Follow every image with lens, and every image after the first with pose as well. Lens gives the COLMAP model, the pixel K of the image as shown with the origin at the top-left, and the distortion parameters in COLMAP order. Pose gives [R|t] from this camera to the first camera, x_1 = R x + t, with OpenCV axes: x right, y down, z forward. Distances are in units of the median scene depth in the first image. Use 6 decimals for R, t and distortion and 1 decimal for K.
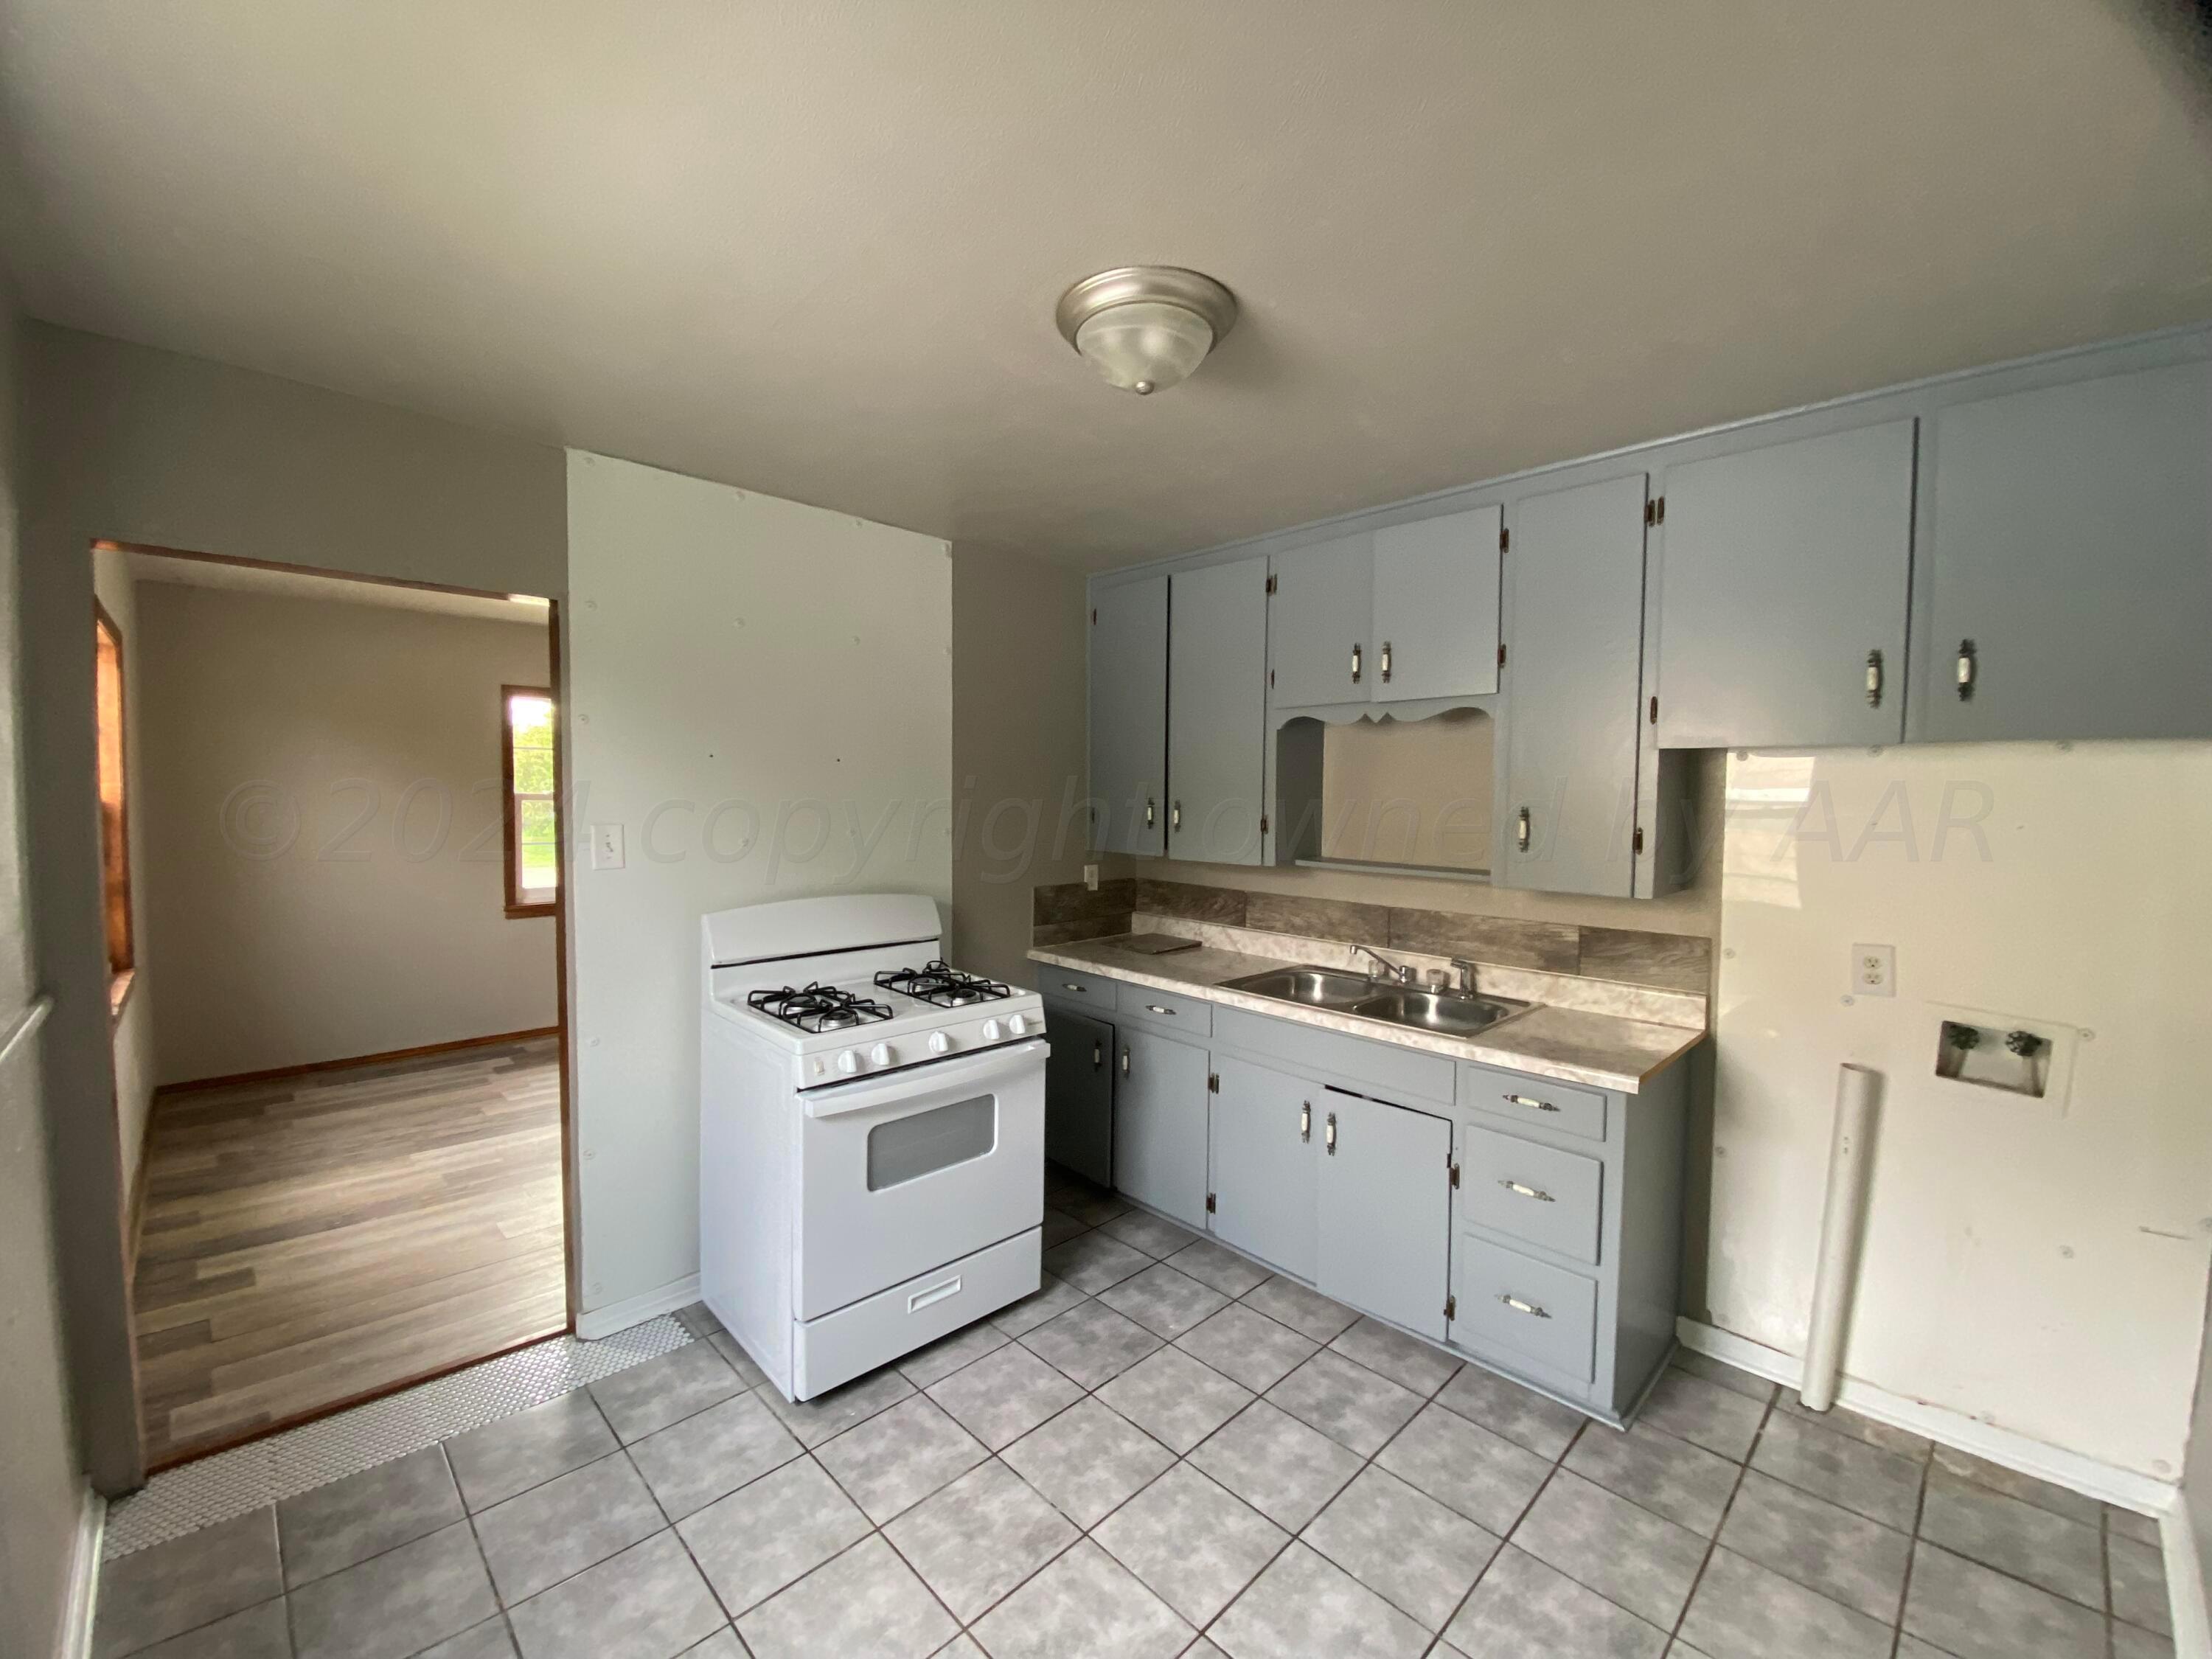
lens RADIAL K [[903.2, 0, 1106.0], [0, 903.2, 829.5], [0, 0, 1]] dist [0.001246, 0.000063]
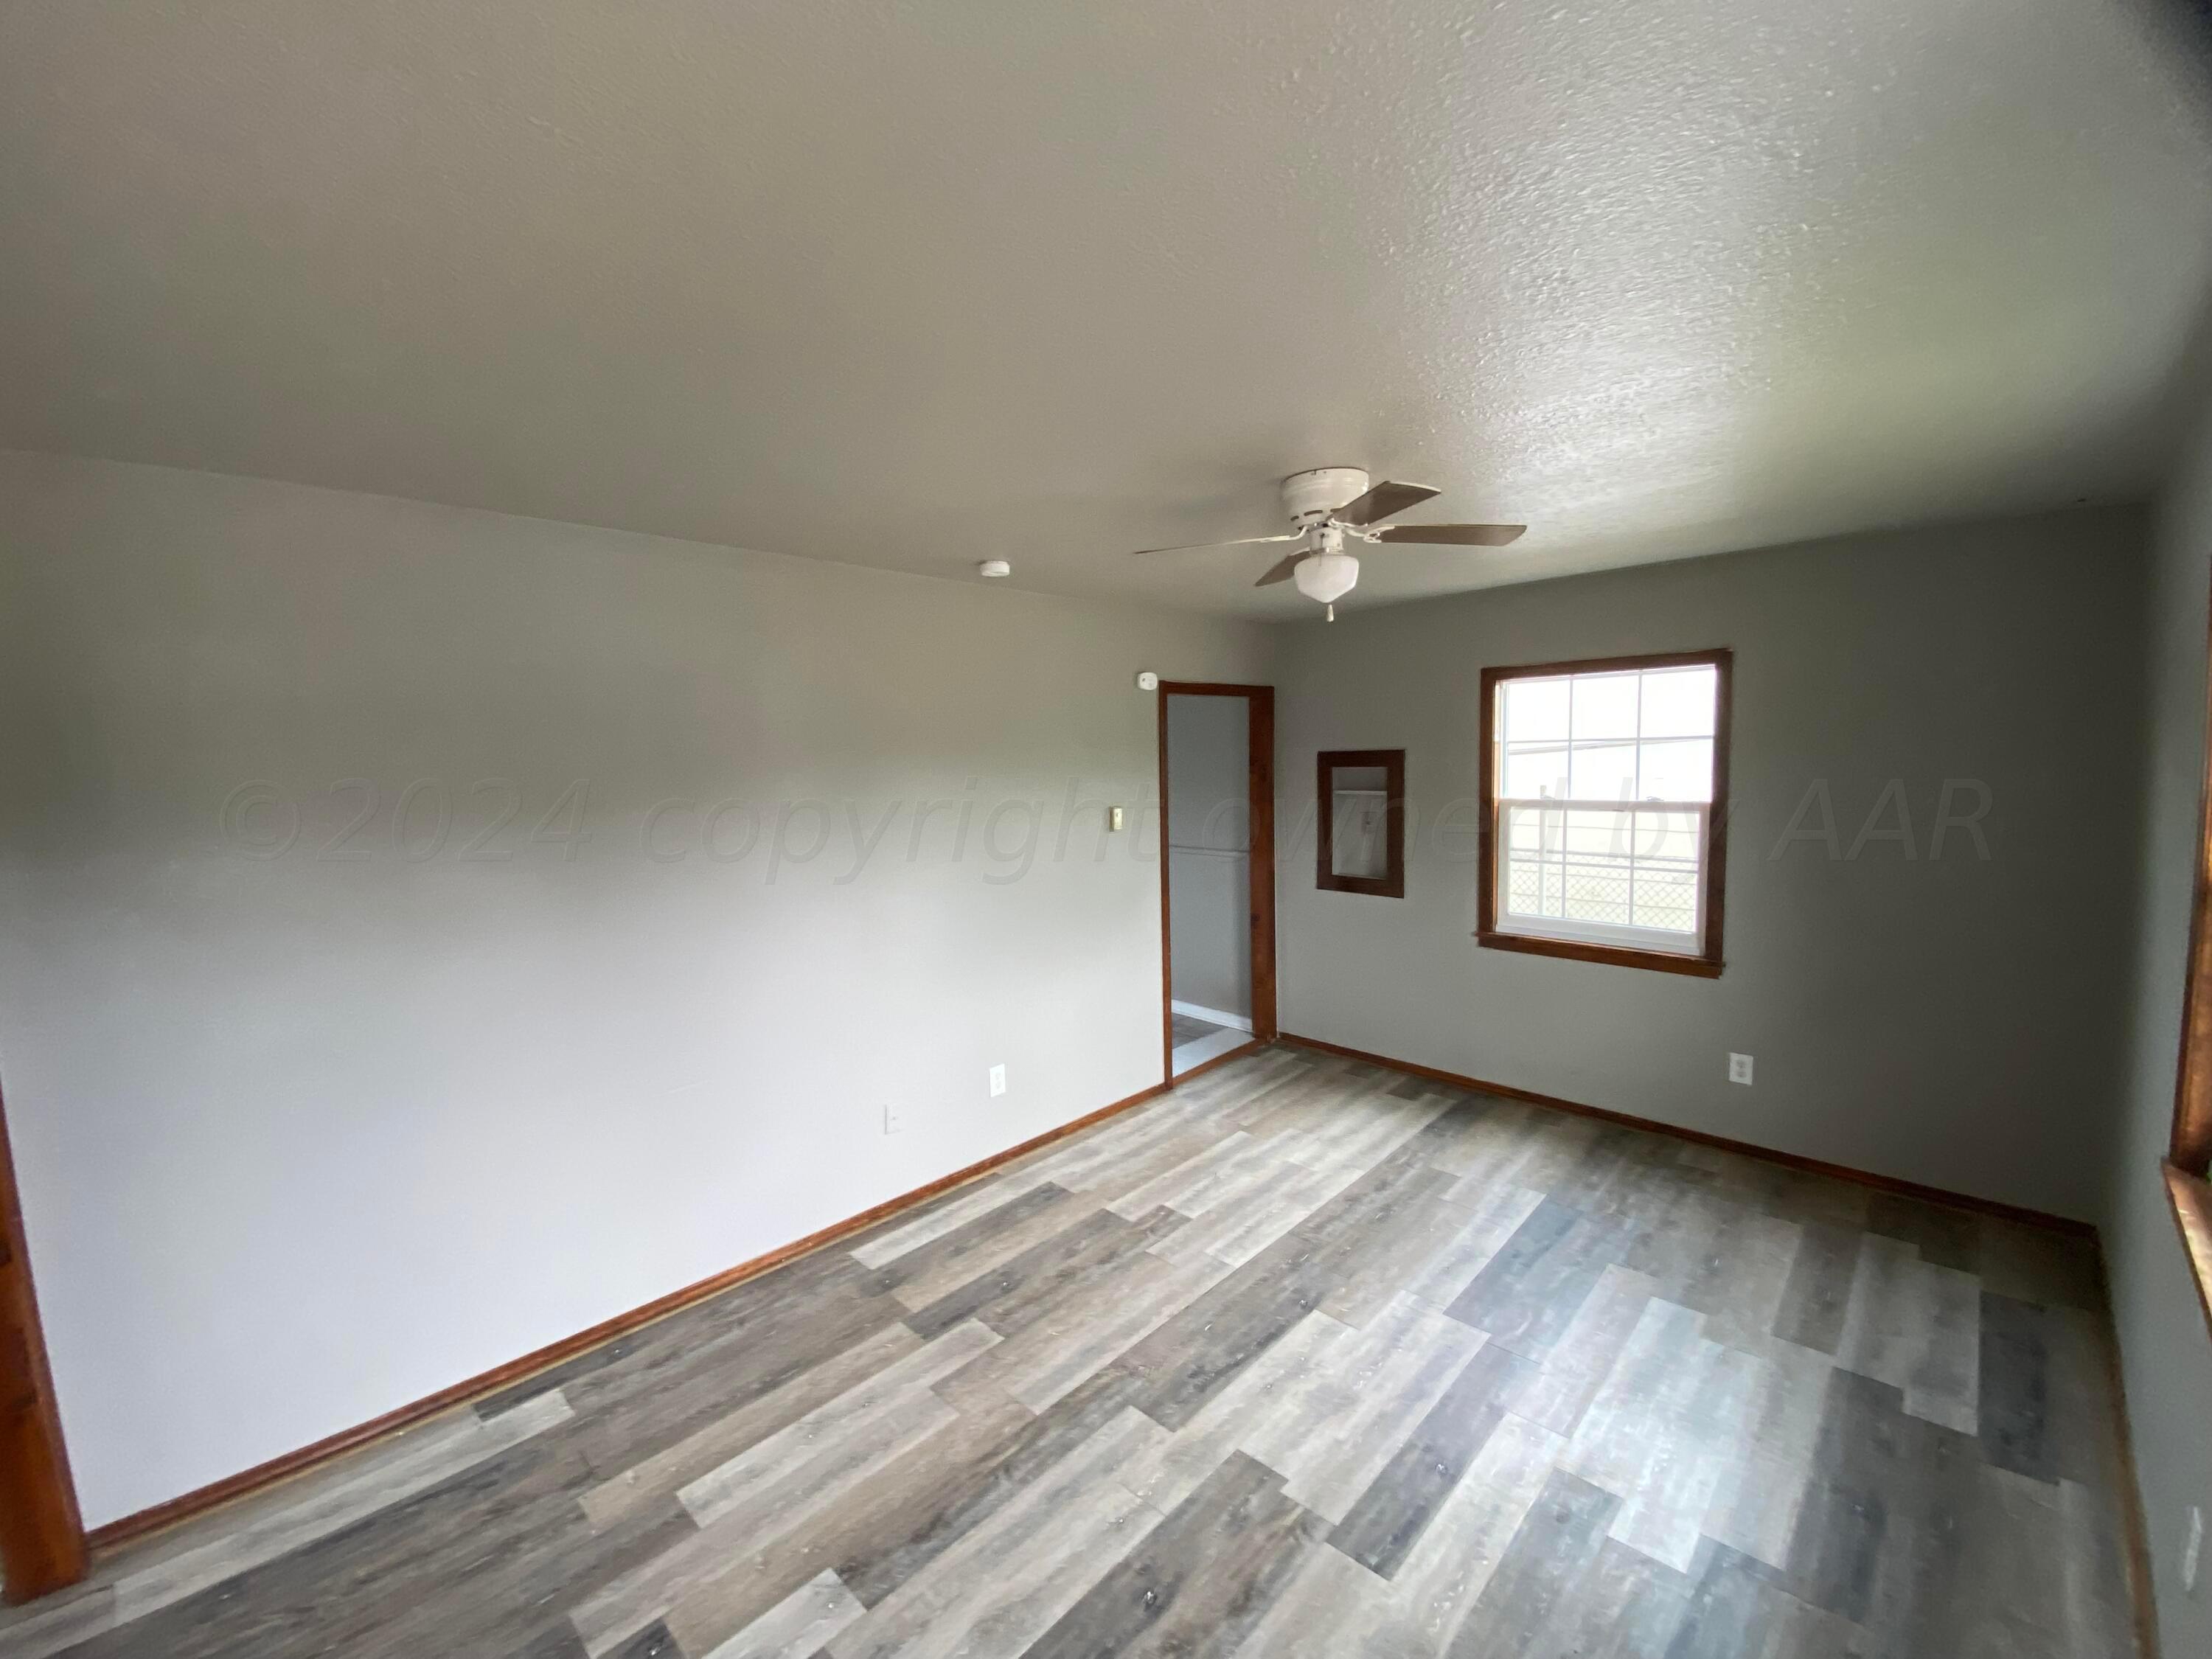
lens RADIAL K [[903.2, 0, 1106.0], [0, 903.2, 829.5], [0, 0, 1]] dist [0.001246, 0.000063]
pose [[-0.999847, 0.002772, 0.017286, -0.378431], [0.004839, 0.992676, 0.120707, -0.123641], [-0.016825, 0.120772, -0.992538, 2.023021]]
